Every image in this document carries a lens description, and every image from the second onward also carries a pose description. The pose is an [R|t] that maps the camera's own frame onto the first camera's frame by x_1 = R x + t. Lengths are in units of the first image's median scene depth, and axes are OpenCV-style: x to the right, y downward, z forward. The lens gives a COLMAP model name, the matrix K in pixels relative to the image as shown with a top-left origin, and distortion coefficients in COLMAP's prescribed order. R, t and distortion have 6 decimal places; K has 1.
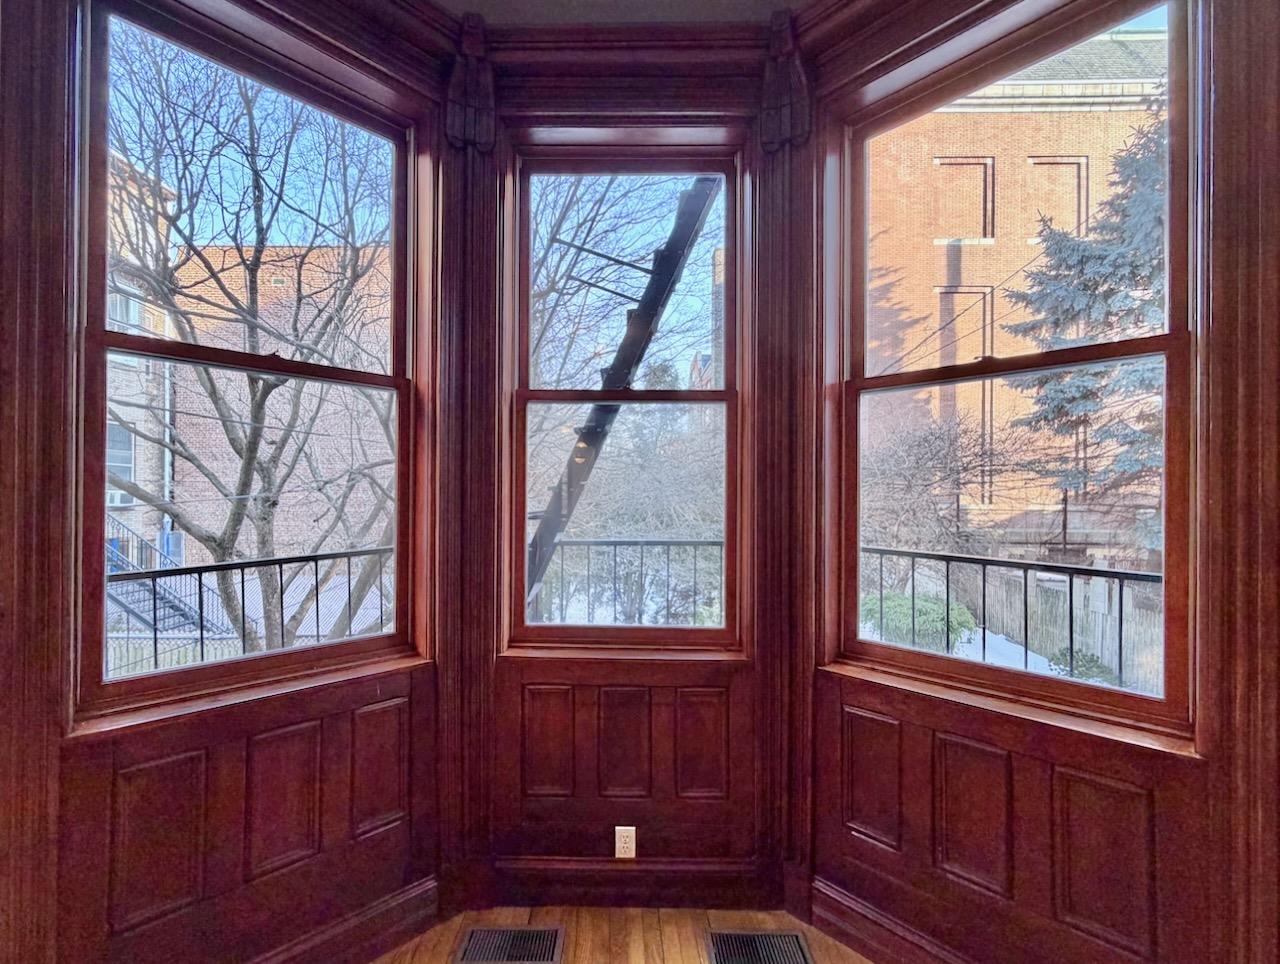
lens RADIAL K [[522.2, 0, 635.9], [0, 522.2, 492.2], [0, 0, 1]] dist [-0.001155, -0.000524]
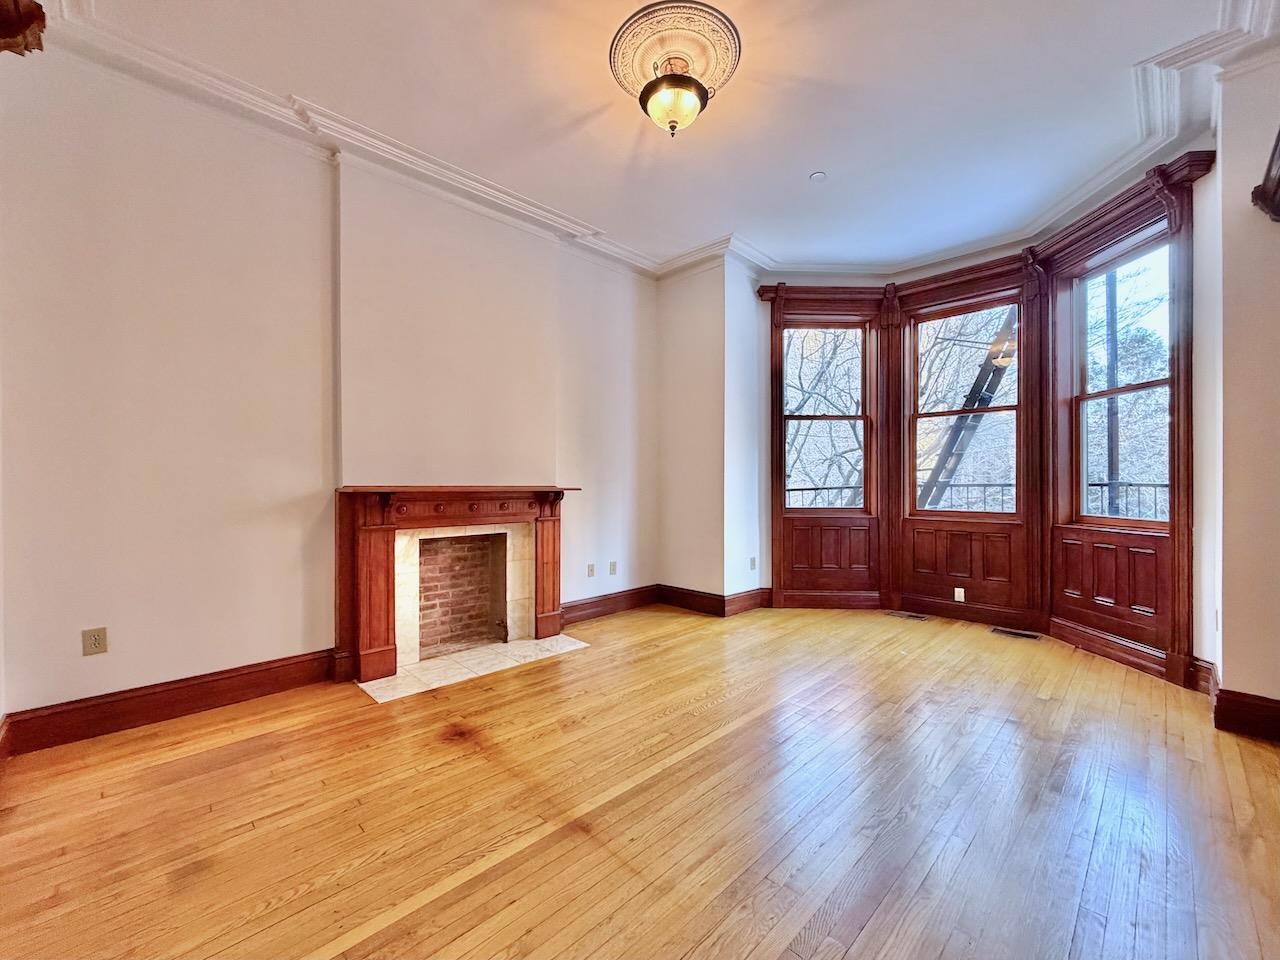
lens RADIAL K [[518.6, 0, 635.7], [0, 518.6, 485.9], [0, 0, 1]] dist [-0.000635, -0.000842]
pose [[0.714804, -0.005453, -0.699303, 0.594993], [0.007023, 0.999975, -0.000618, 0.145960], [0.699289, -0.004469, 0.714825, -1.796203]]
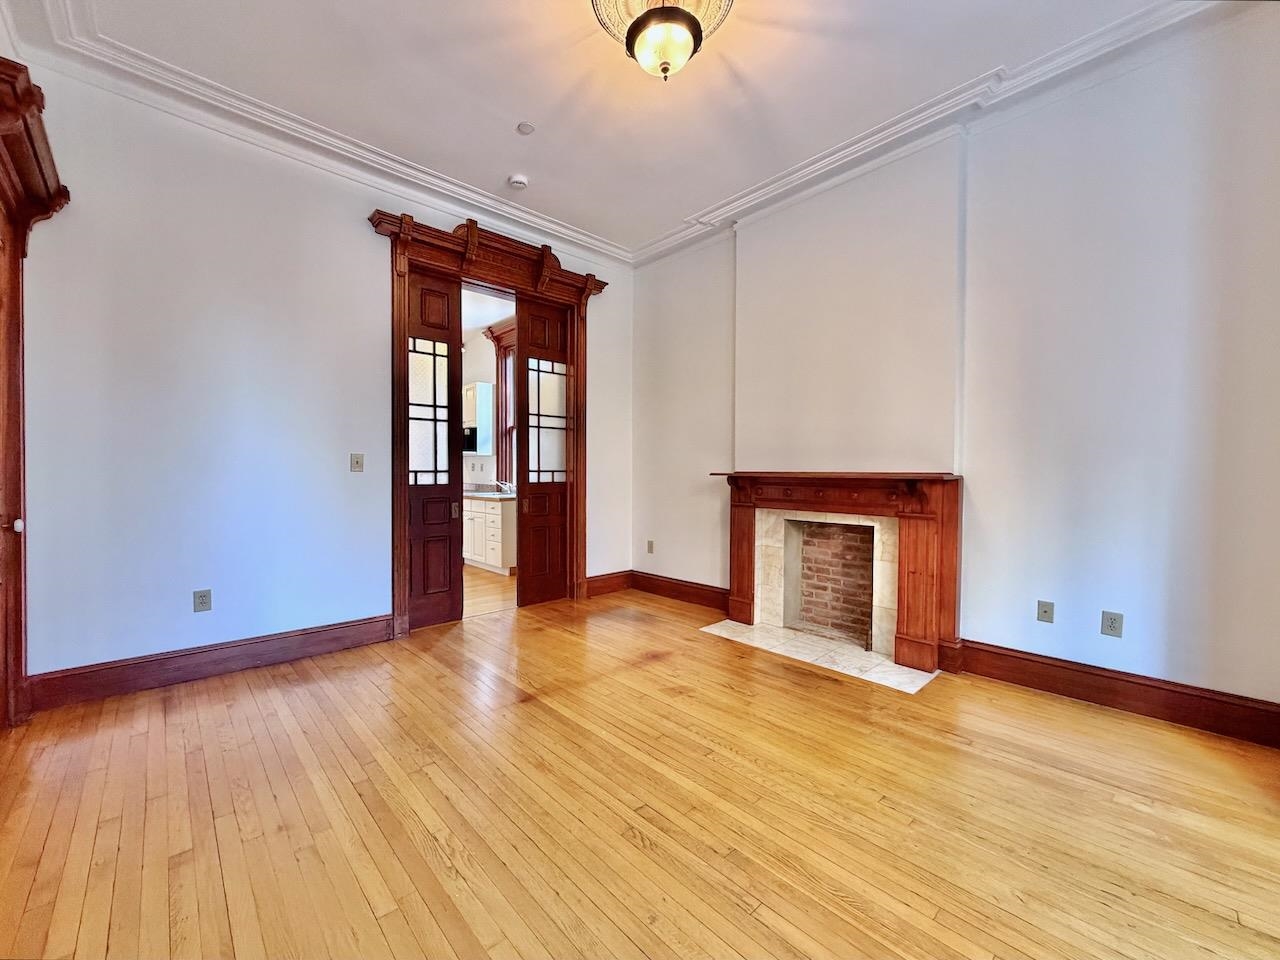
lens RADIAL K [[518.6, 0, 636.8], [0, 518.6, 479.6], [0, 0, 1]] dist [-0.000635, -0.000842]
pose [[-0.717801, -0.001250, -0.696247, 0.618061], [-0.009567, 0.999922, 0.008068, 0.160253], [0.696183, 0.012452, -0.717757, 0.023941]]
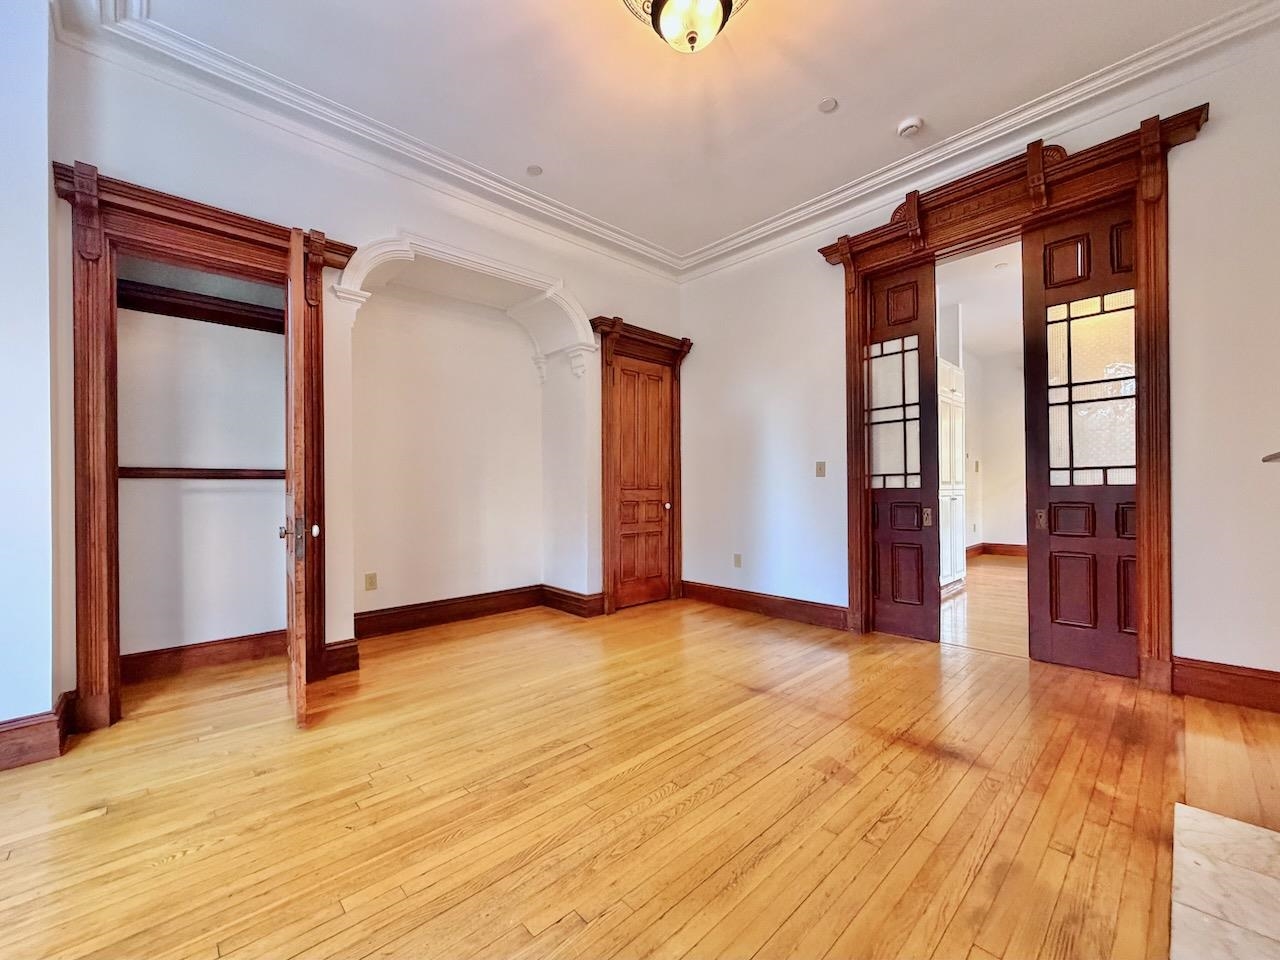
lens RADIAL K [[518.6, 0, 635.2], [0, 518.6, 490.2], [0, 0, 1]] dist [-0.000635, -0.000842]
pose [[-0.699611, -0.000378, 0.714524, -0.957353], [0.006680, 0.999953, 0.007069, 0.192037], [-0.714493, 0.009718, -0.699576, 0.080206]]
